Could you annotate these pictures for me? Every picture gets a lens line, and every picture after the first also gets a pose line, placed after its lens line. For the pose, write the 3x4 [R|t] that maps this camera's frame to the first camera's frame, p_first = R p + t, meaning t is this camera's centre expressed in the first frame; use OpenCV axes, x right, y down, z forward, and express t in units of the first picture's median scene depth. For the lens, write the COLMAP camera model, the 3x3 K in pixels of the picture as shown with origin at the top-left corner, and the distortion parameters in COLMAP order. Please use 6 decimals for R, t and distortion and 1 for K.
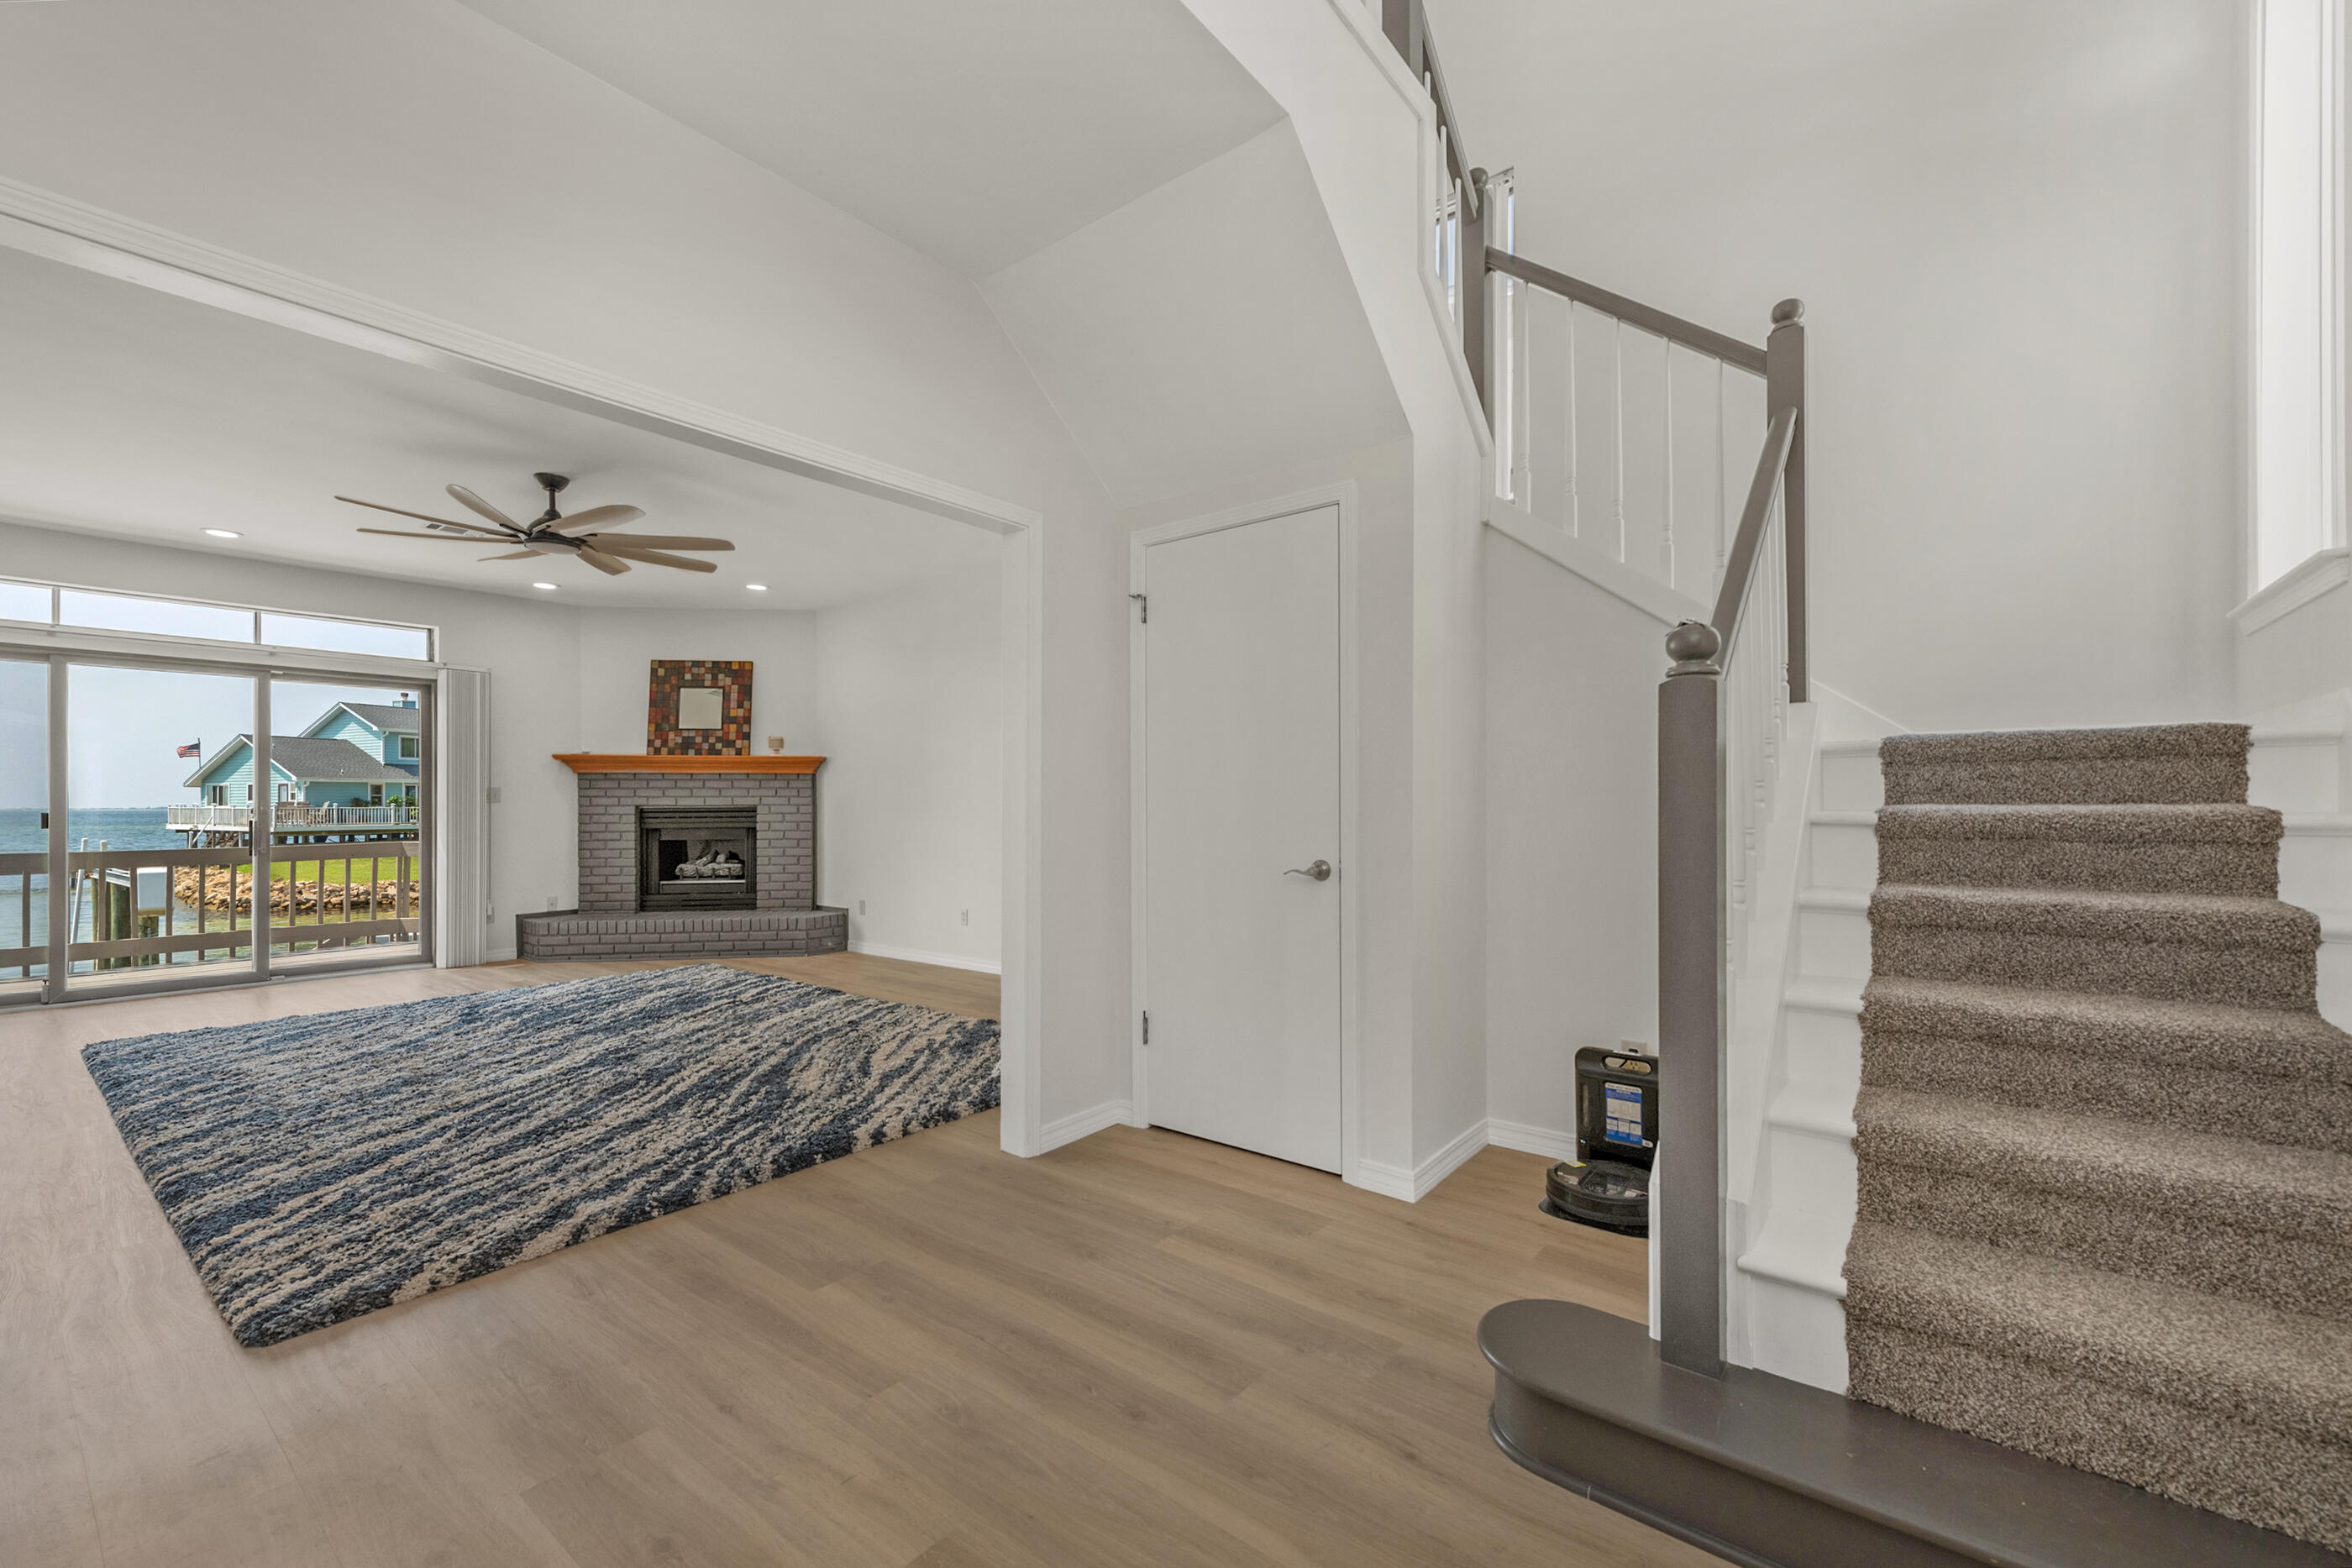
lens RADIAL K [[952.4, 0, 1160.4], [0, 952.4, 806.2], [0, 0, 1]] dist [0.014311, -0.002659]
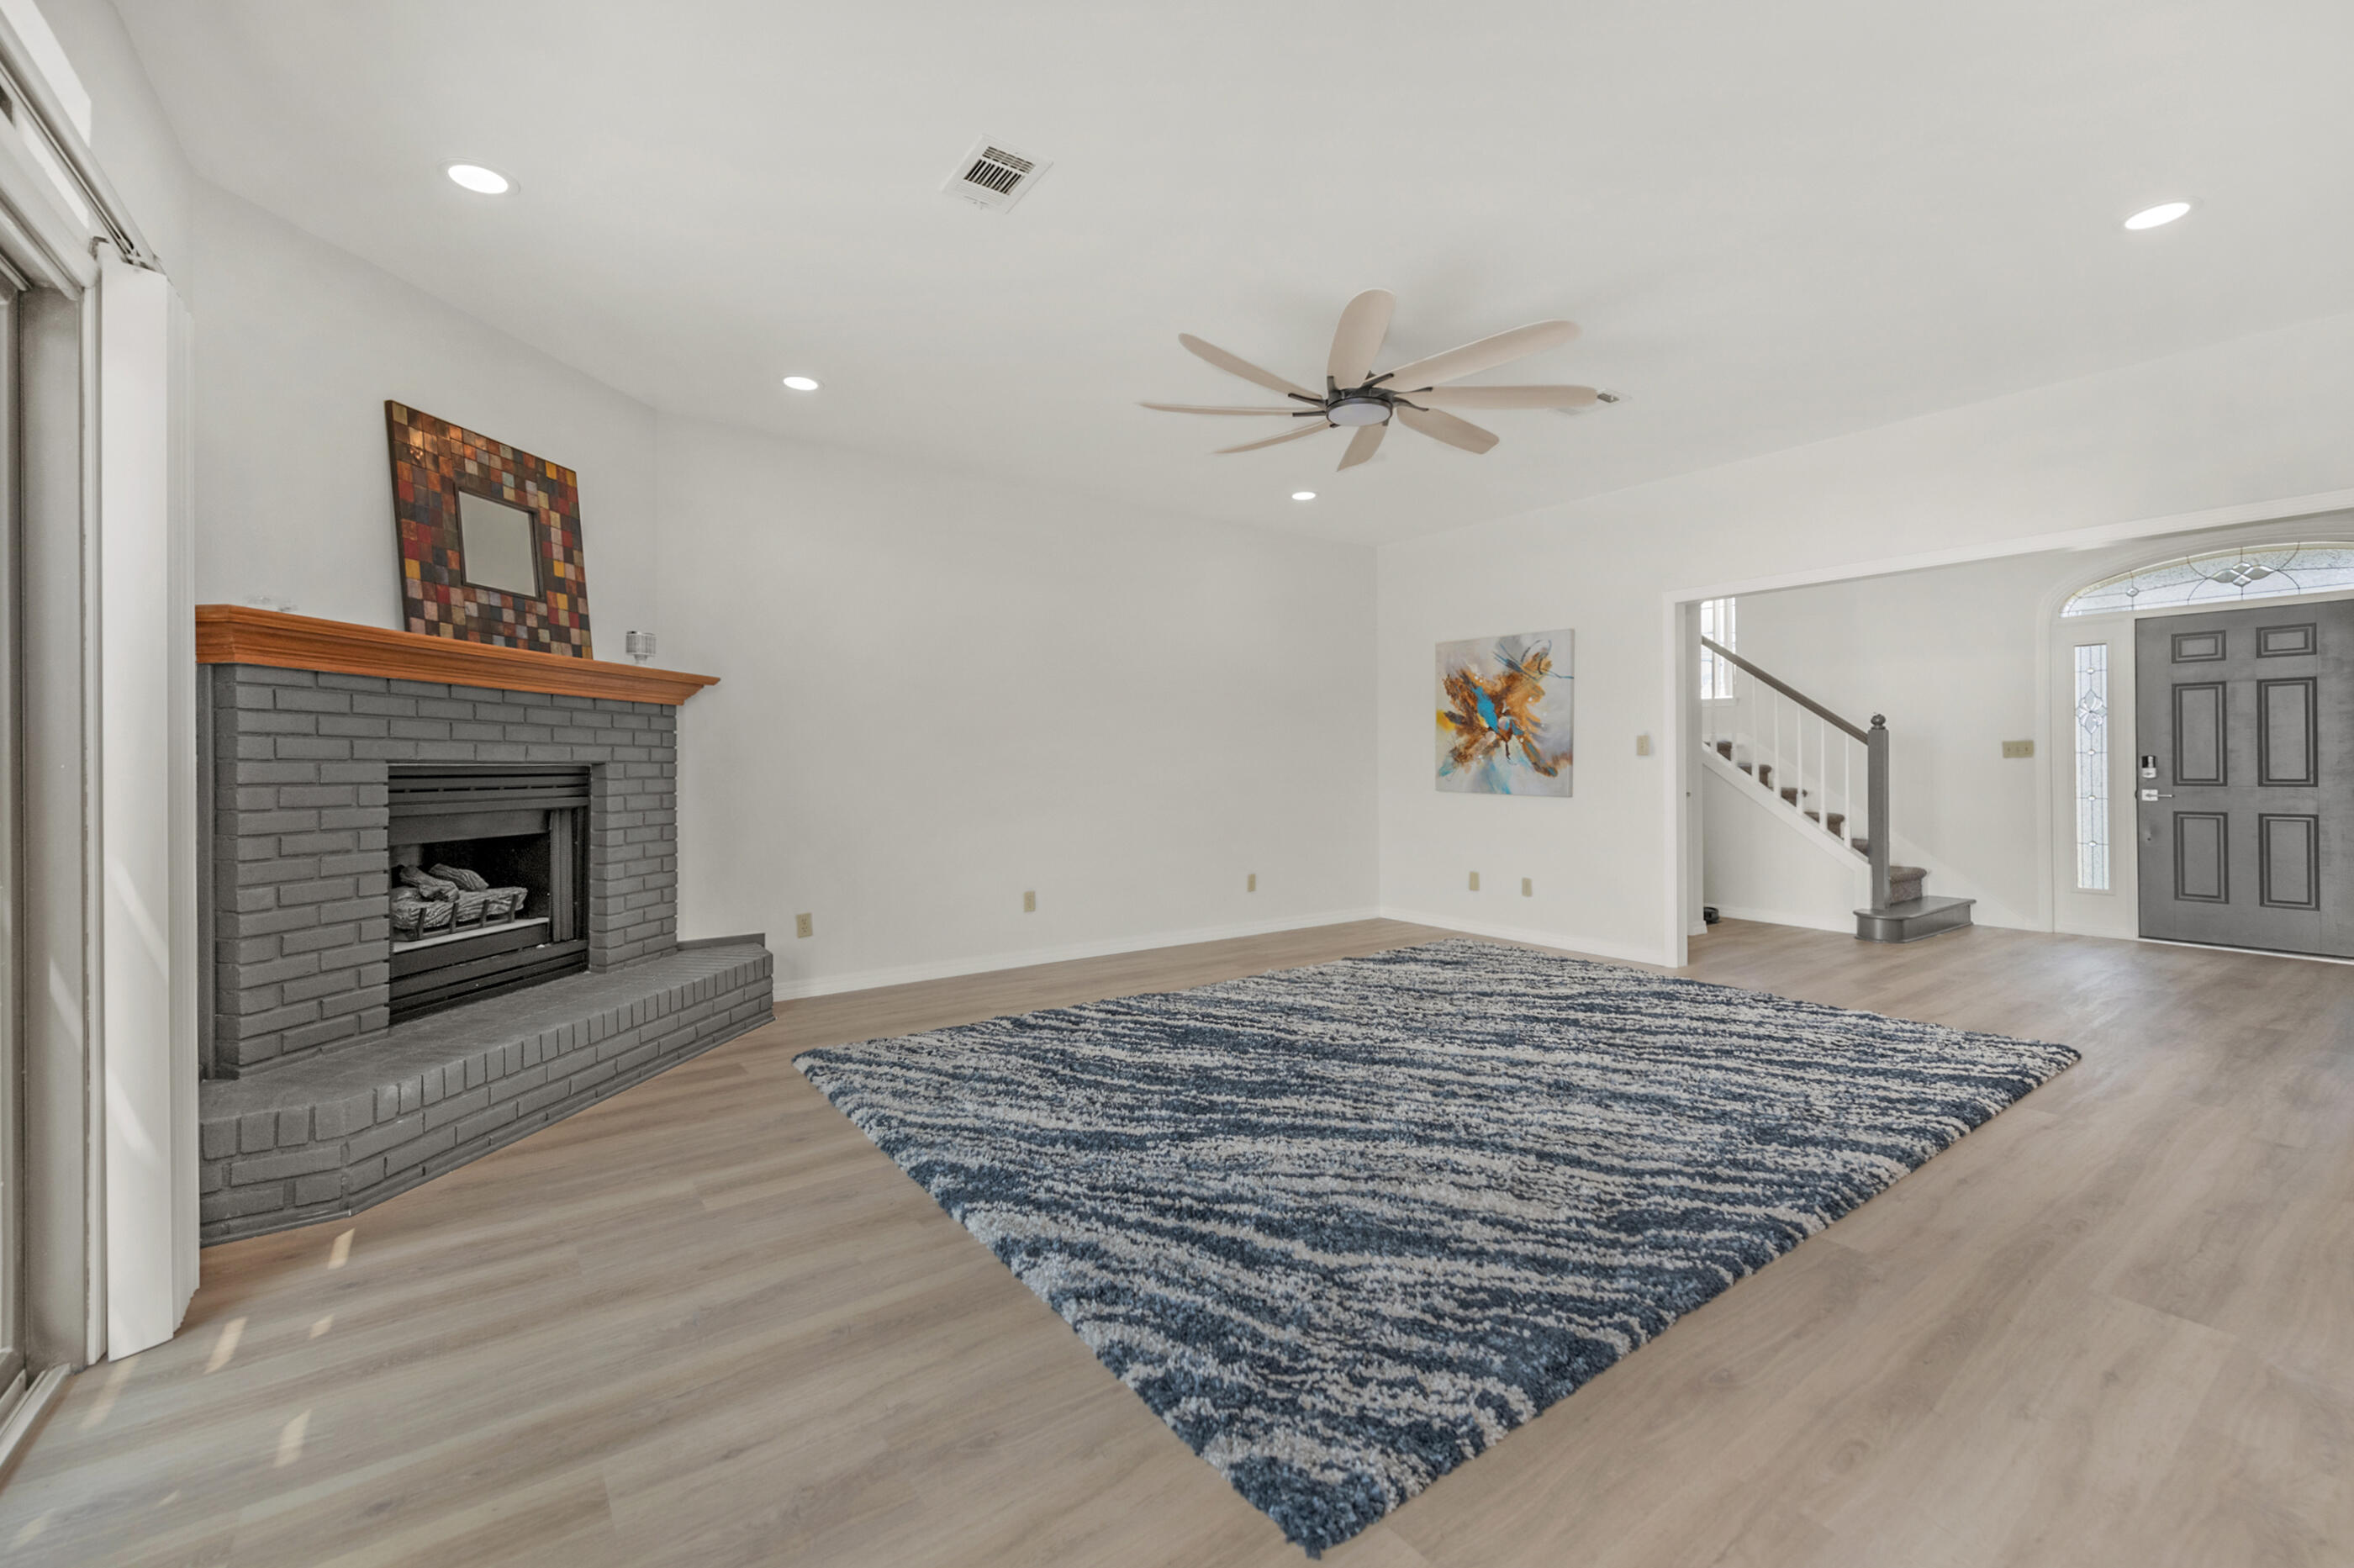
lens RADIAL K [[953.3, 0, 1199.7], [0, 953.3, 763.7], [0, 0, 1]] dist [0.014311, -0.002659]
pose [[0.242174, 0.004265, 0.970224, -1.012160], [0.001137, 0.999988, -0.004679, 0.003258], [-0.970232, 0.002236, 0.242166, 0.689974]]
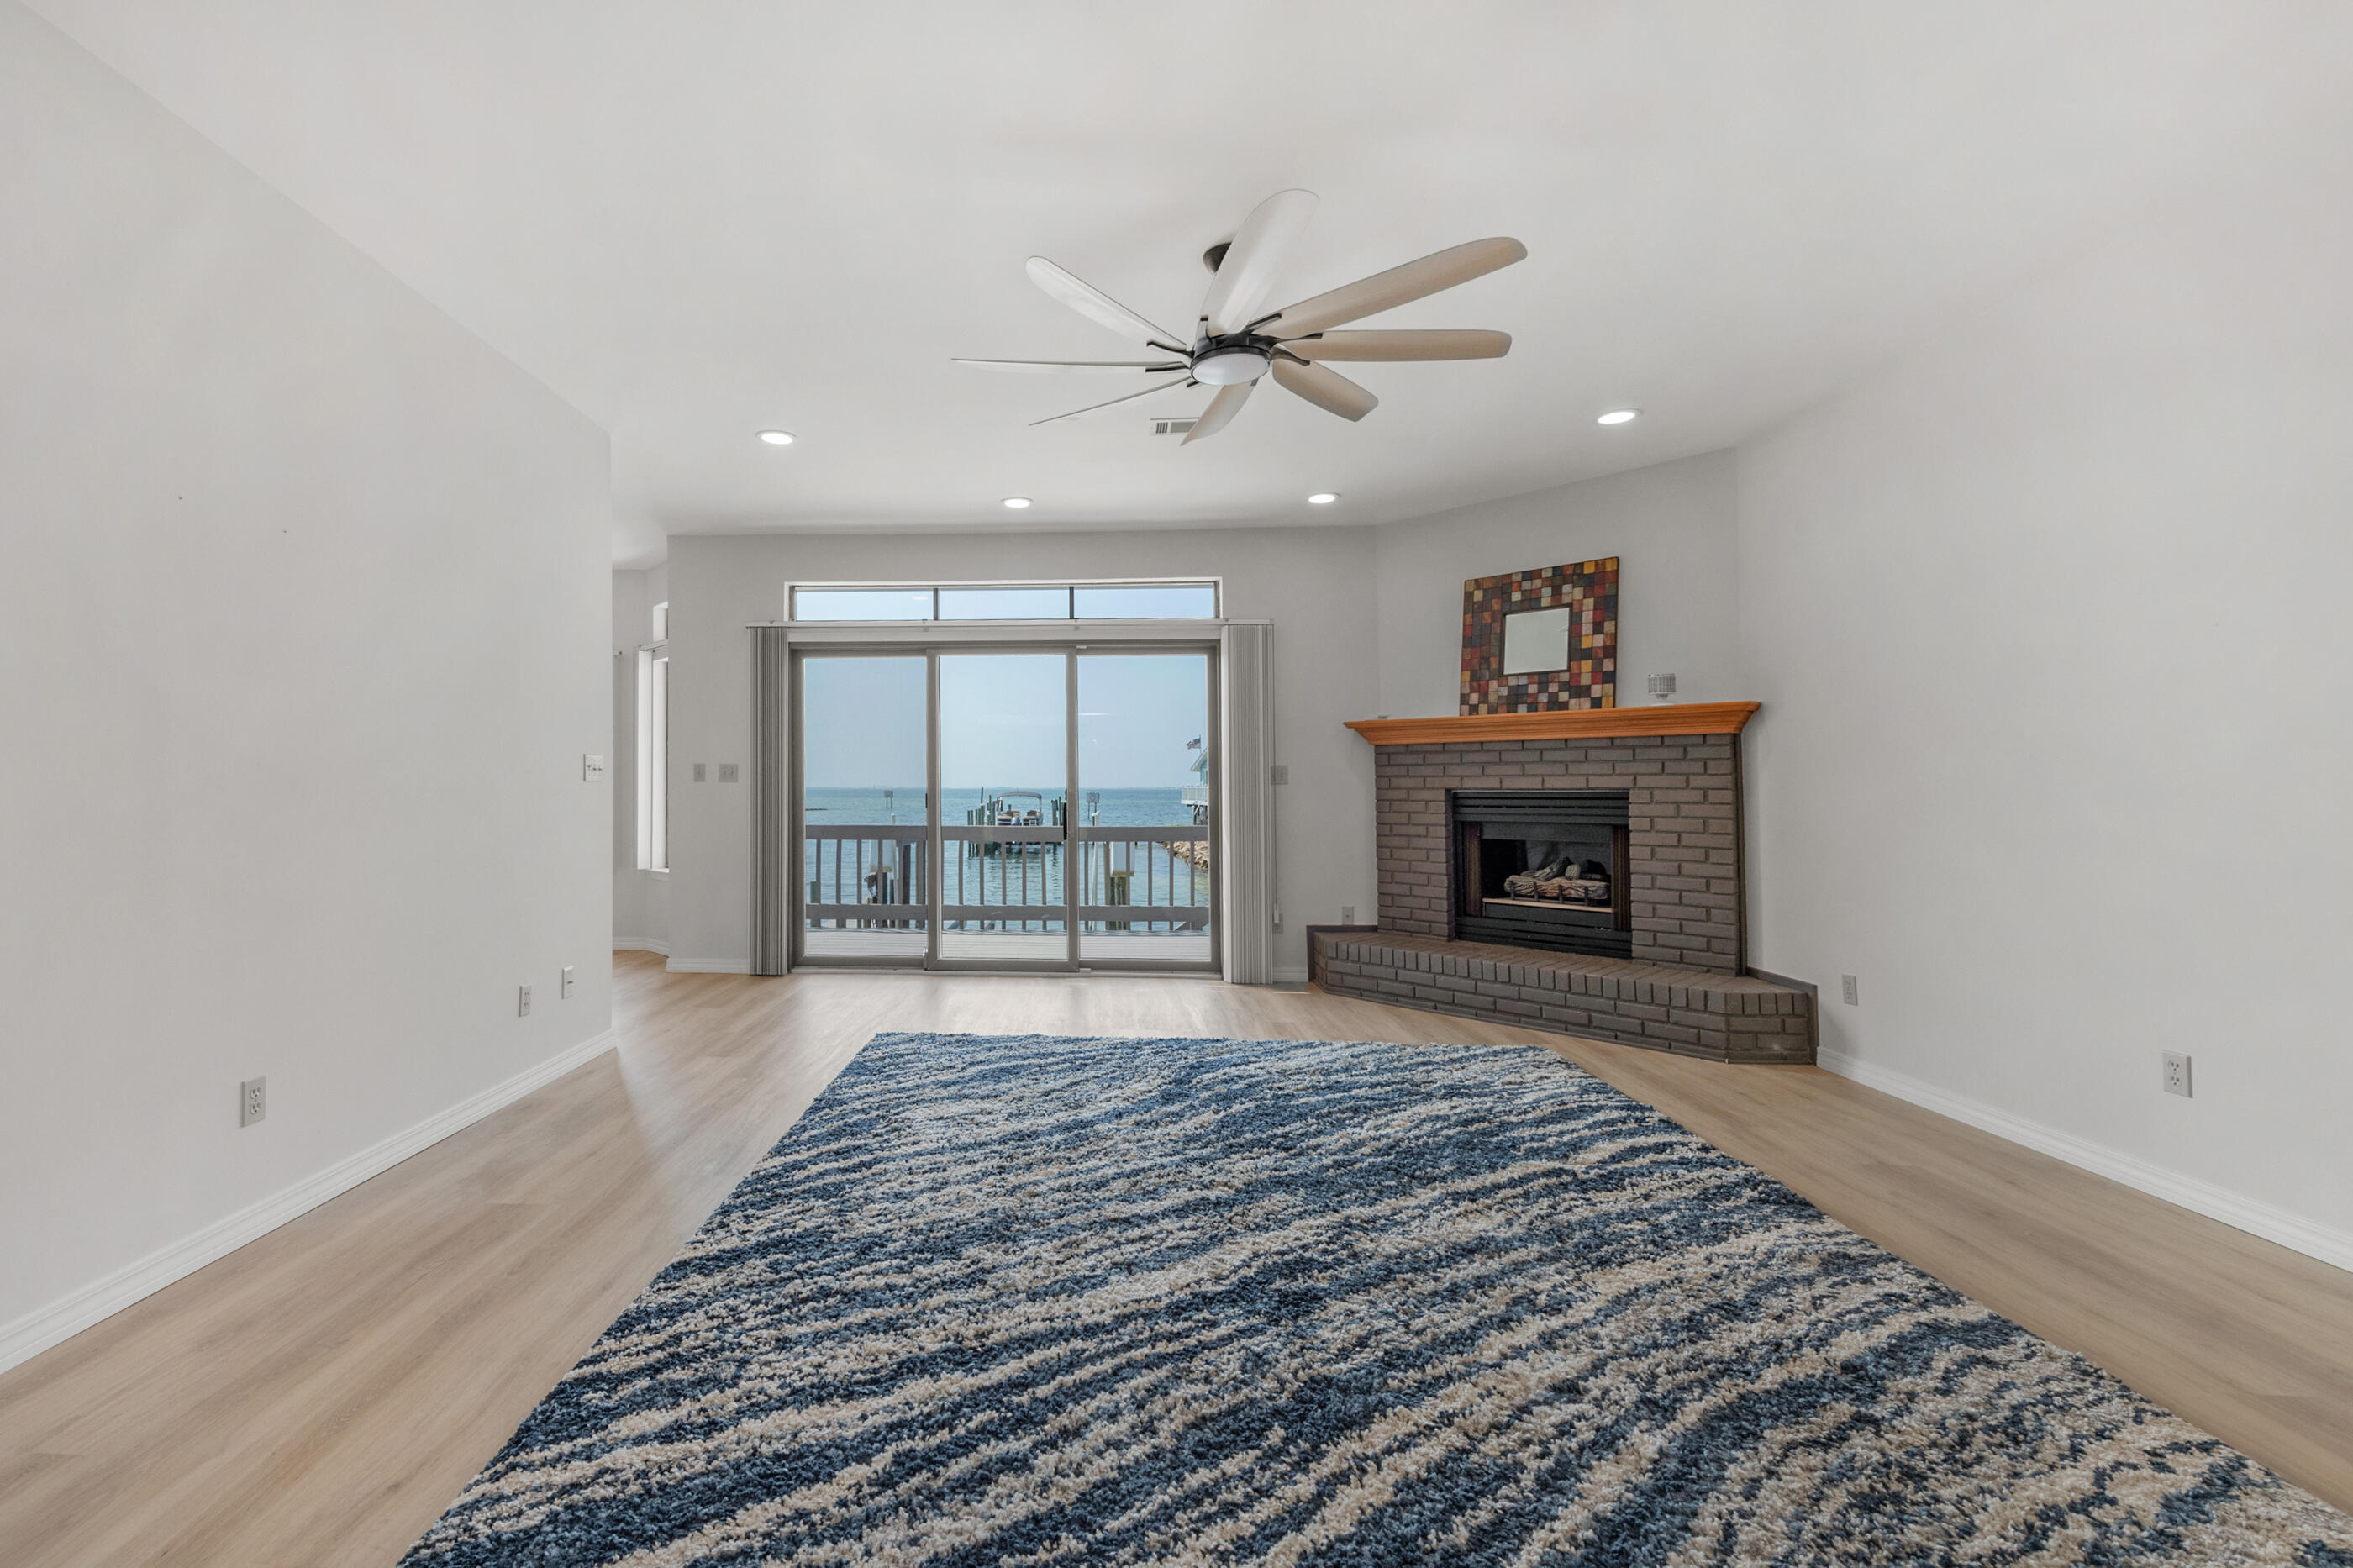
lens RADIAL K [[1003.3, 0, 1016.2], [0, 1003.3, 759.1], [0, 0, 1]] dist [0.003961, -0.001430]
pose [[0.559469, -0.022939, -0.828534, -0.133451], [0.000035, 0.999618, -0.027653, -0.002282], [0.828852, 0.015442, 0.559256, 0.384508]]
